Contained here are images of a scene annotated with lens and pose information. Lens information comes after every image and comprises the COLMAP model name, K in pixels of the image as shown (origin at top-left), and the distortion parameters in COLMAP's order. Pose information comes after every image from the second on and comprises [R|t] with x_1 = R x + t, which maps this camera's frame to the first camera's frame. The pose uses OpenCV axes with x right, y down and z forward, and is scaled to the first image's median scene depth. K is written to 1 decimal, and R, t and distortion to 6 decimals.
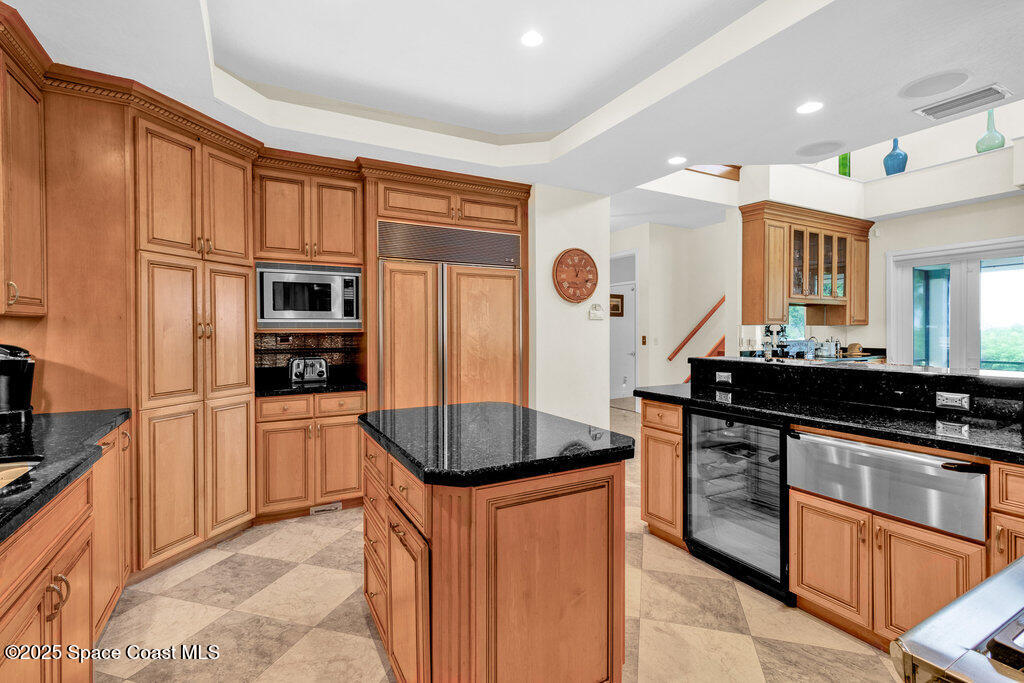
lens RADIAL K [[473.7, 0, 512.0], [0, 473.7, 341.5], [0, 0, 1]] dist [0.000191, -0.000061]
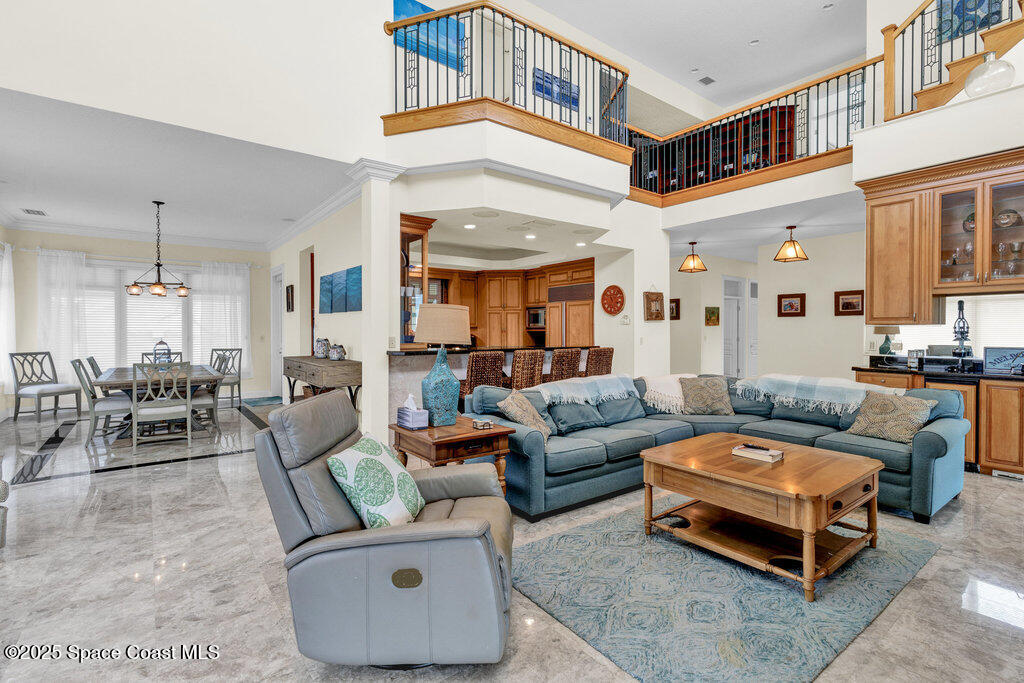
lens RADIAL K [[479.3, 0, 510.4], [0, 479.3, 328.7], [0, 0, 1]] dist [0.008947, -0.000078]
pose [[0.145942, 0.007910, -0.989262, 2.001408], [-0.010298, 0.999926, 0.006477, -0.039225], [0.989240, 0.009242, 0.146012, 0.362630]]
